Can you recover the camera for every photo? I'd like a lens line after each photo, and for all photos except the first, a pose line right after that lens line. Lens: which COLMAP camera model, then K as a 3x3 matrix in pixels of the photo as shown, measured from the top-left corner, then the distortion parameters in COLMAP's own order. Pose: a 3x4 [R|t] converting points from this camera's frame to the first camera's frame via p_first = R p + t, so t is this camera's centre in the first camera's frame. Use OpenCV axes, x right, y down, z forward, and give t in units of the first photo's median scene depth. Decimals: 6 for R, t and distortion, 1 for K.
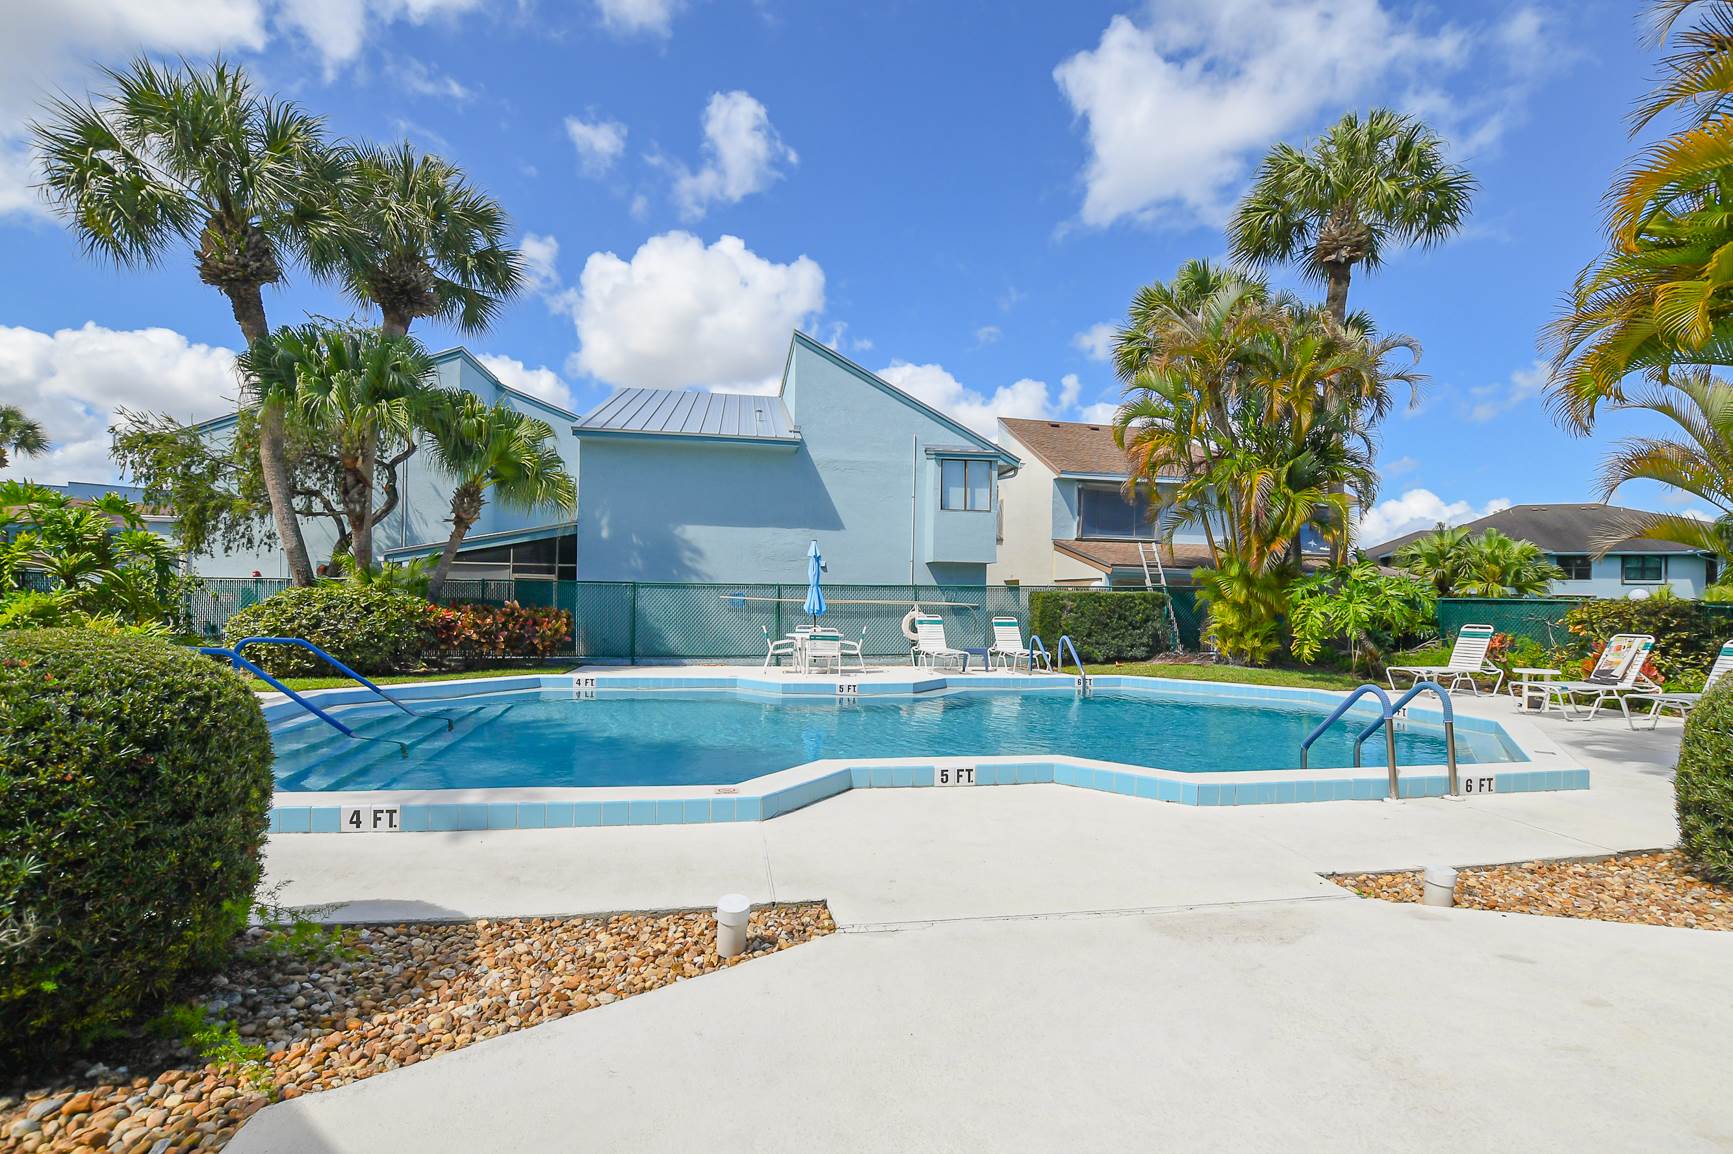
lens RADIAL K [[778.7, 0, 870.0], [0, 778.7, 585.1], [0, 0, 1]] dist [-0.032018, 0.002746]
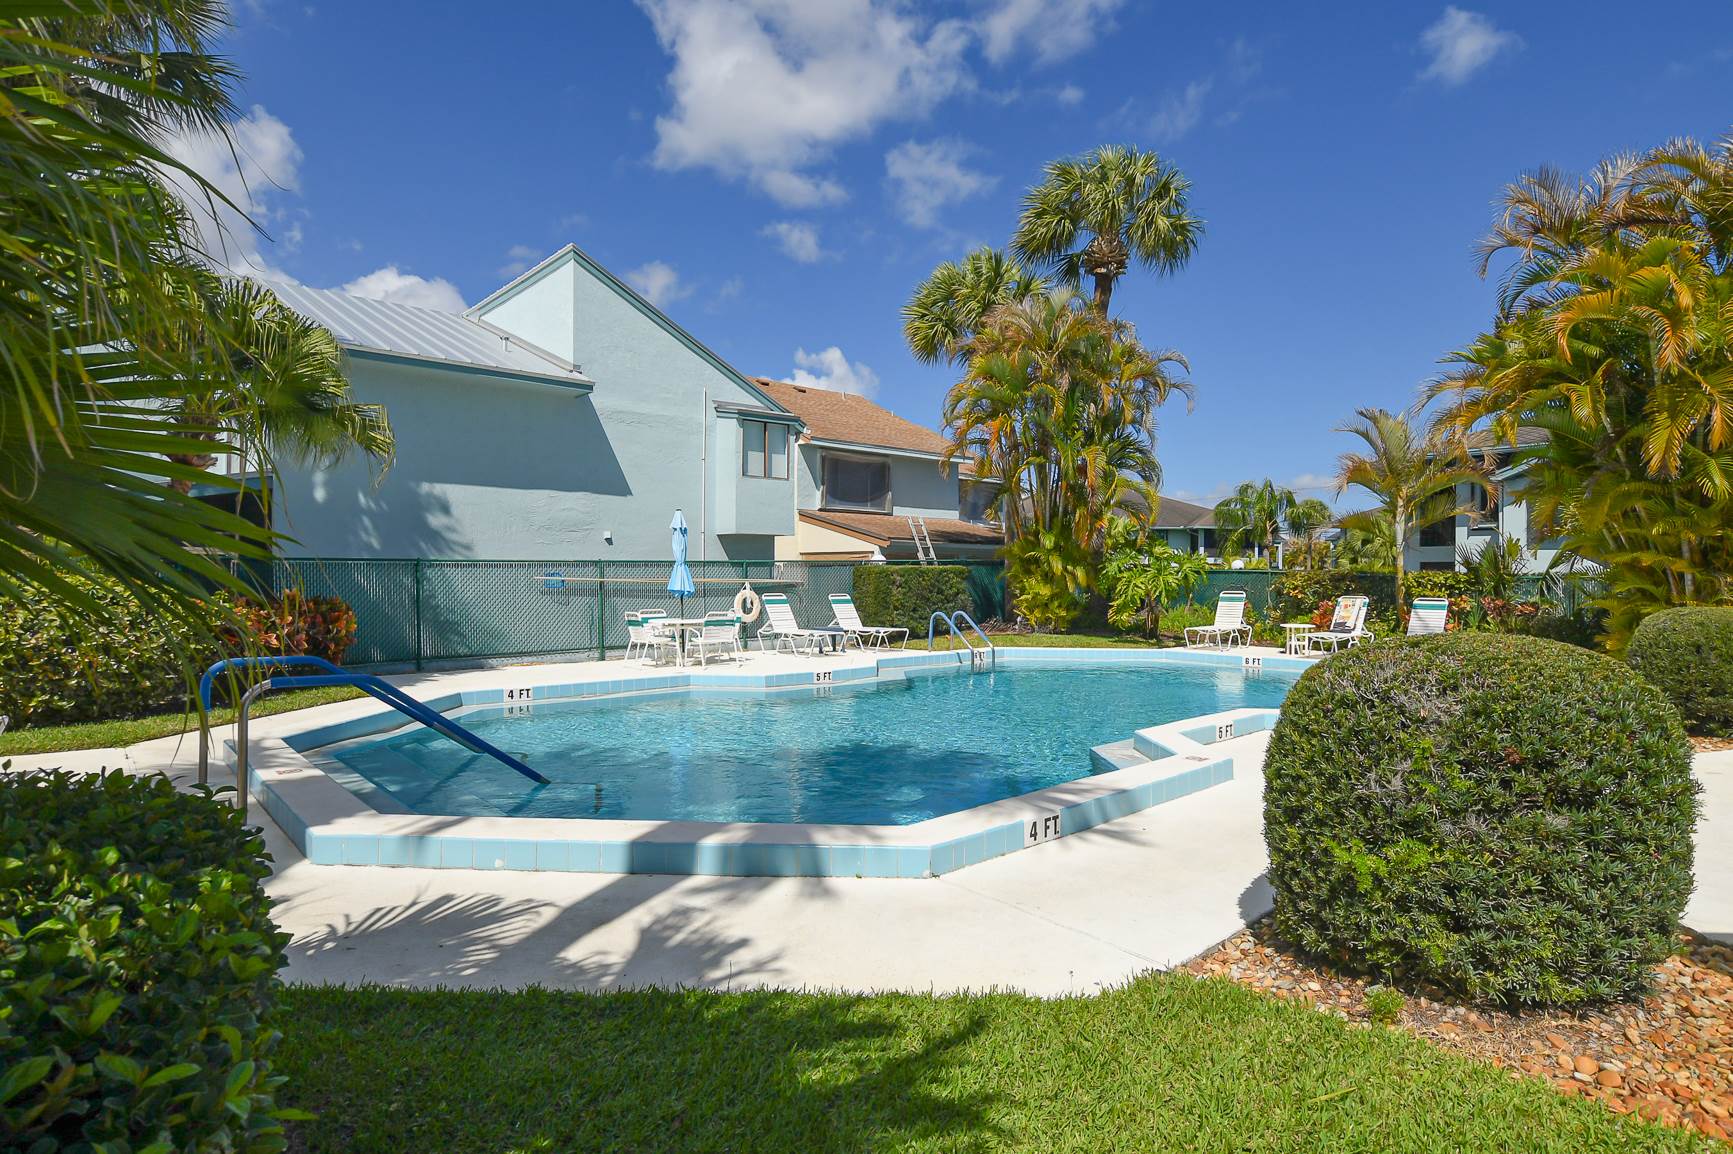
lens RADIAL K [[902.4, 0, 863.0], [0, 902.4, 569.7], [0, 0, 1]] dist [-0.015850, 0.000275]
pose [[0.847600, -0.010862, 0.530524, -0.389822], [0.000567, 0.999808, 0.019565, -0.010275], [-0.530635, -0.016282, 0.847444, 0.048649]]
